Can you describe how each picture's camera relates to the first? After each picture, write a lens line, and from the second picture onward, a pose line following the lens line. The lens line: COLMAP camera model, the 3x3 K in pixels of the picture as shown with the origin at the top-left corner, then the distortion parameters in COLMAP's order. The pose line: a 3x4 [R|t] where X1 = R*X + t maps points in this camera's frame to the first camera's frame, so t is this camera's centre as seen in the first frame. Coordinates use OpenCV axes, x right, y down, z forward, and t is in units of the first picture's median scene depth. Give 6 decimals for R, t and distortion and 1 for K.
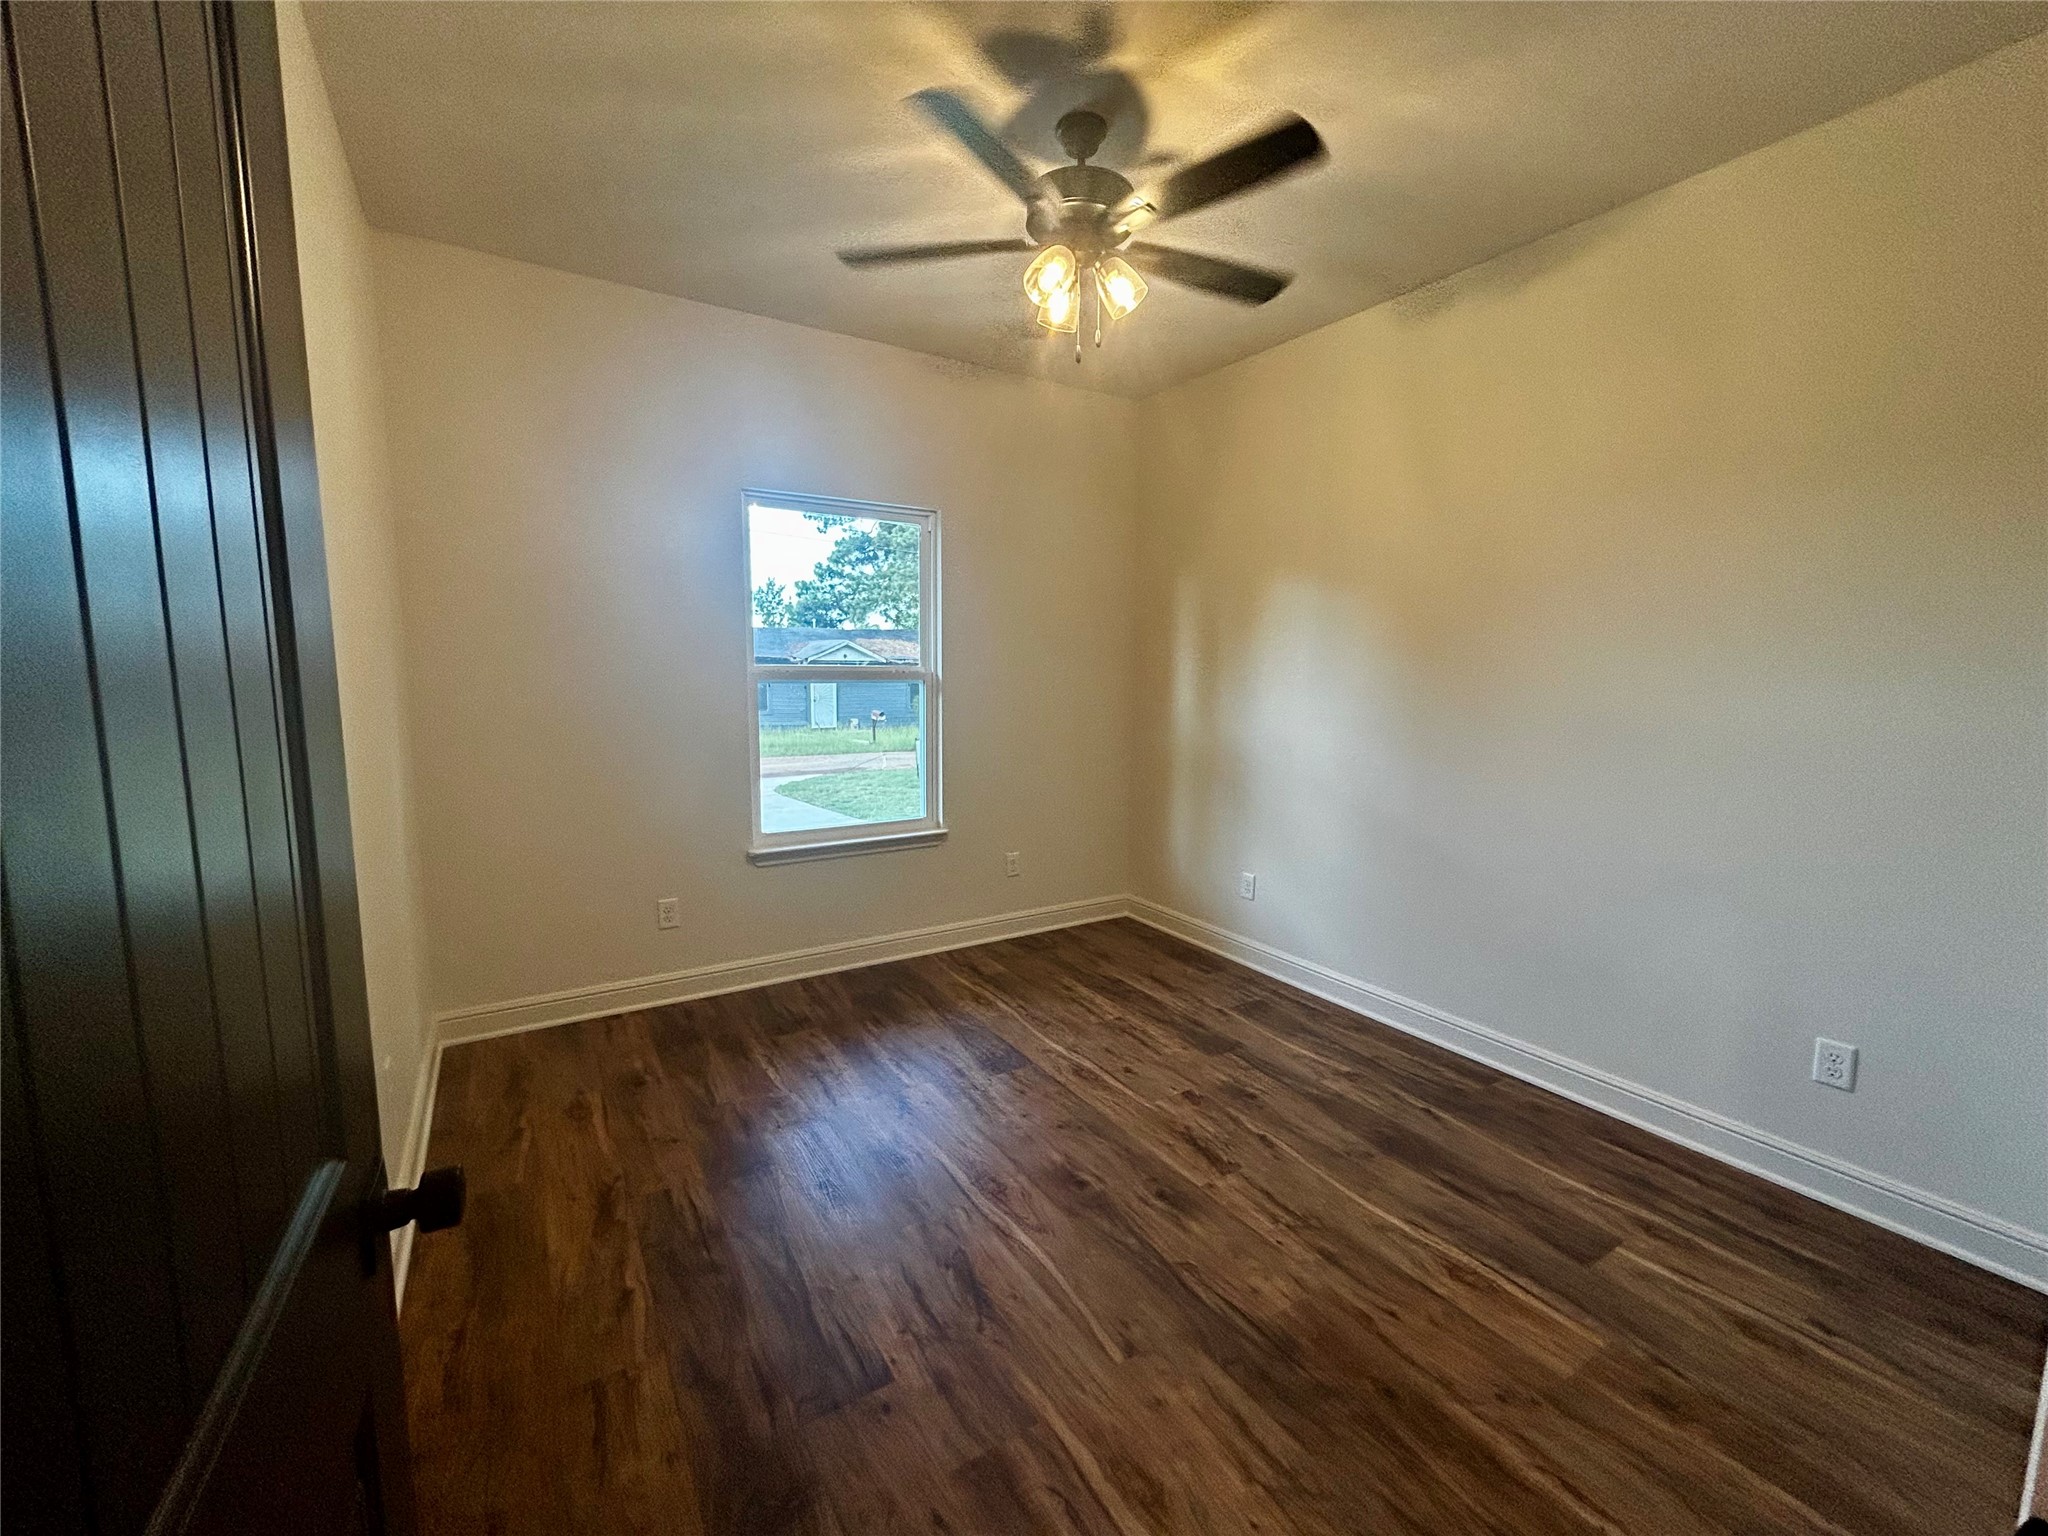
lens RADIAL K [[828.4, 0, 1024.0], [0, 828.4, 768.0], [0, 0, 1]] dist [-0.000404, 0.000585]
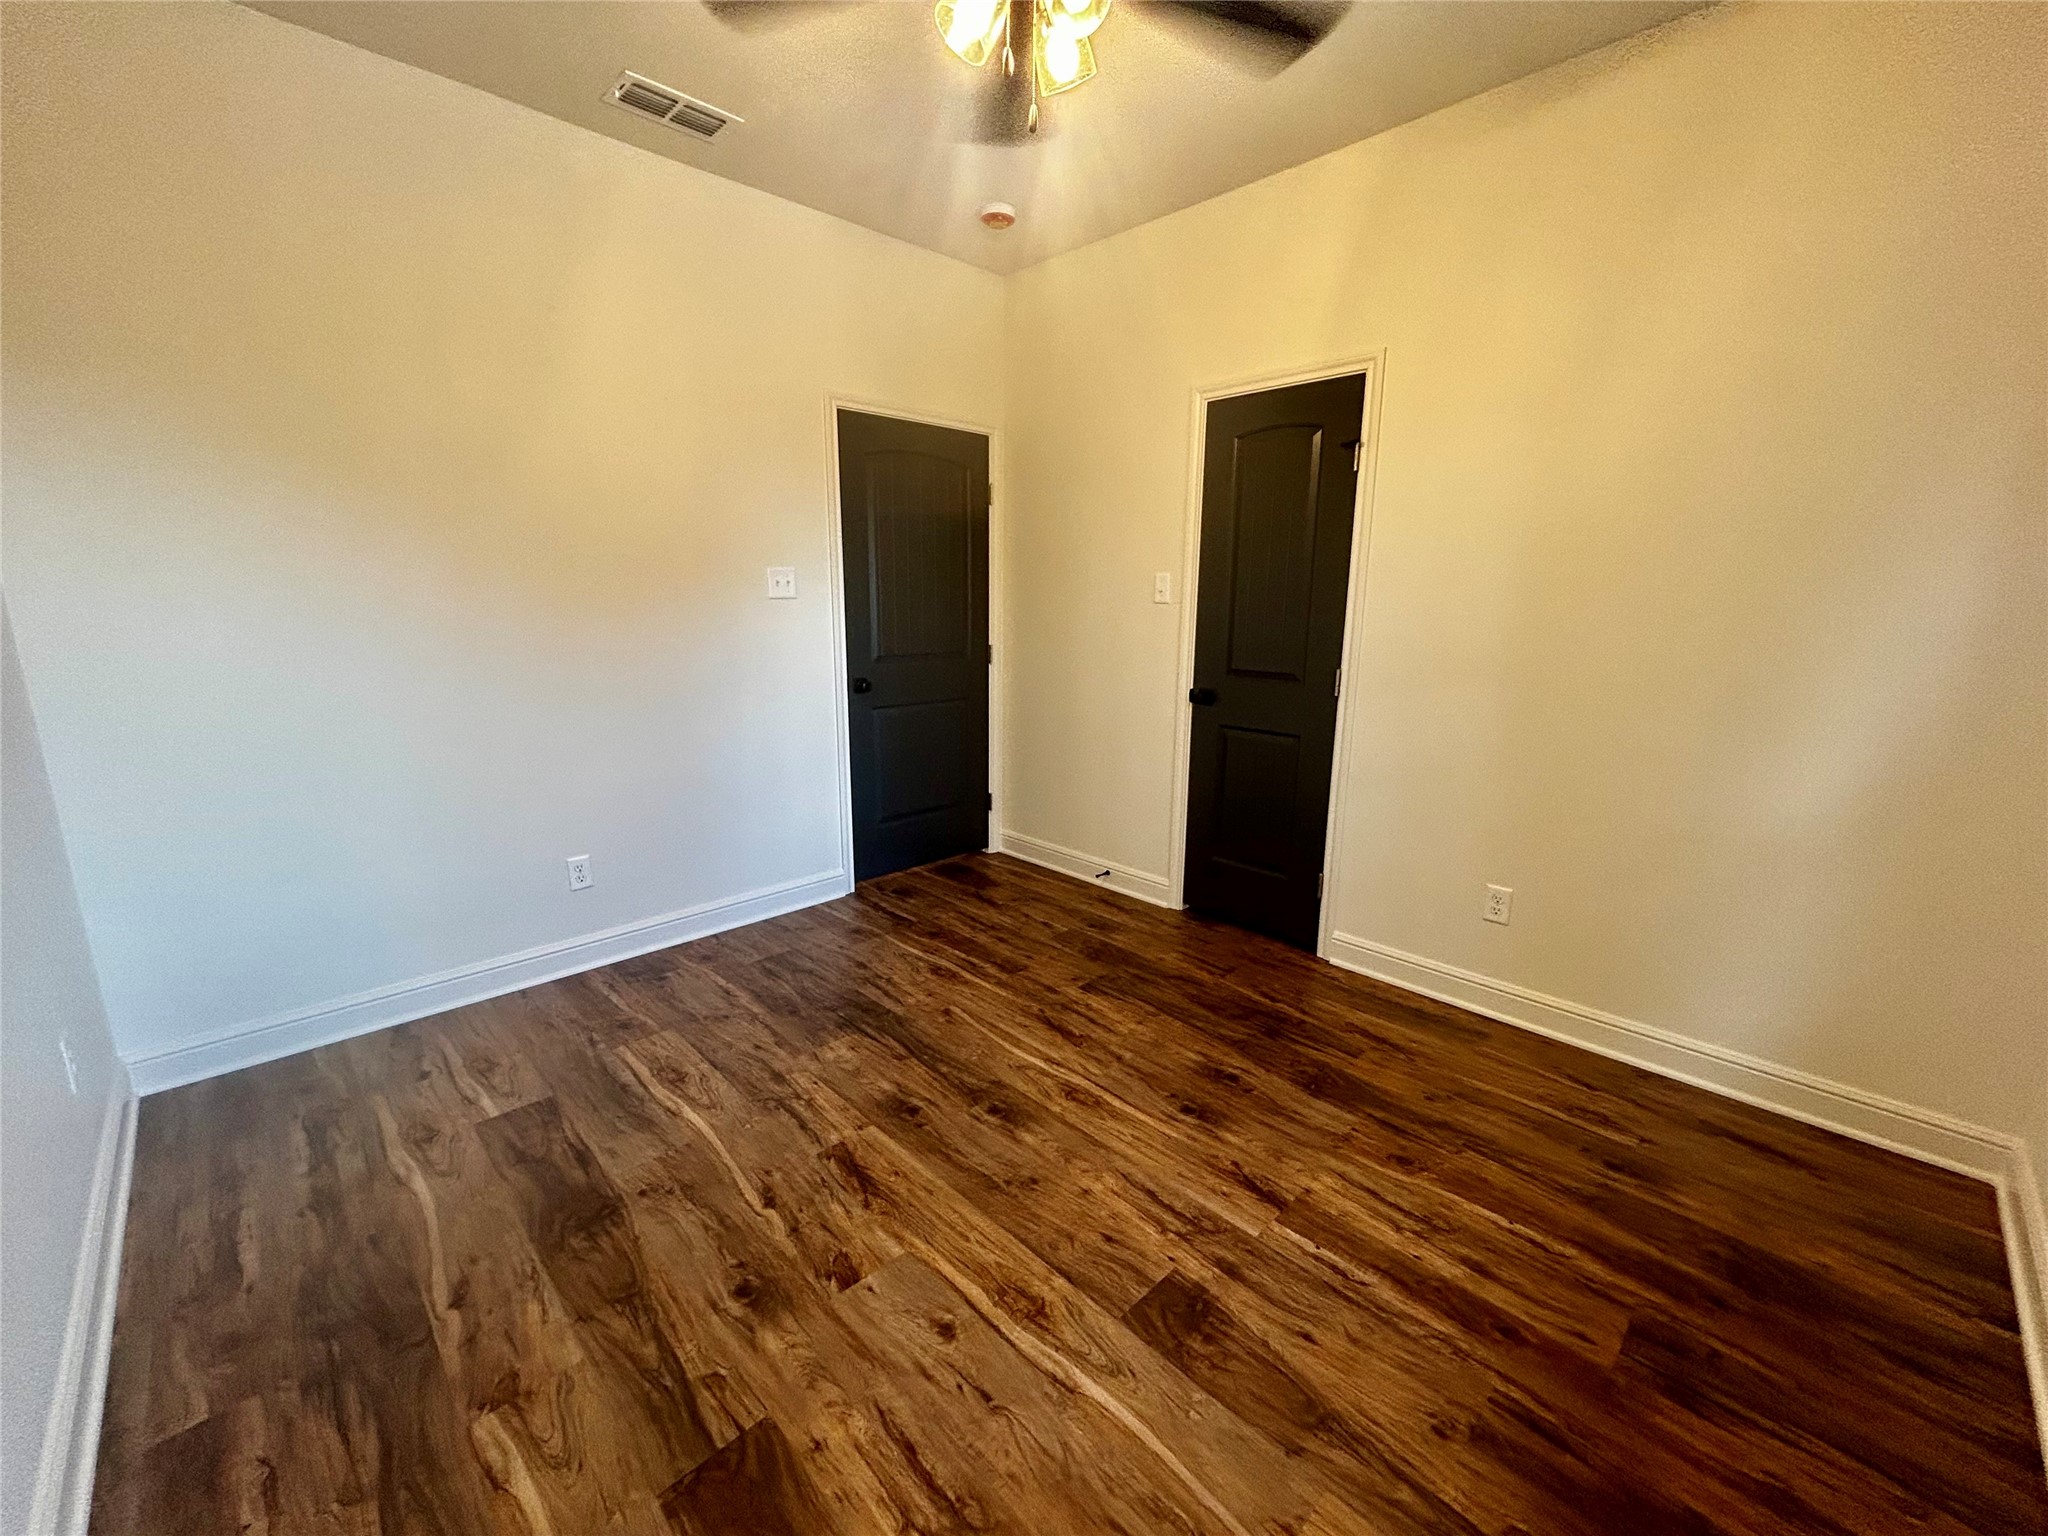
lens RADIAL K [[828.4, 0, 1024.0], [0, 828.4, 768.0], [0, 0, 1]] dist [-0.000404, 0.000585]
pose [[-0.977311, 0.029973, -0.209677, 0.225044], [-0.040592, 0.945083, 0.324301, -0.199468], [0.207882, 0.325454, -0.922423, 1.752627]]
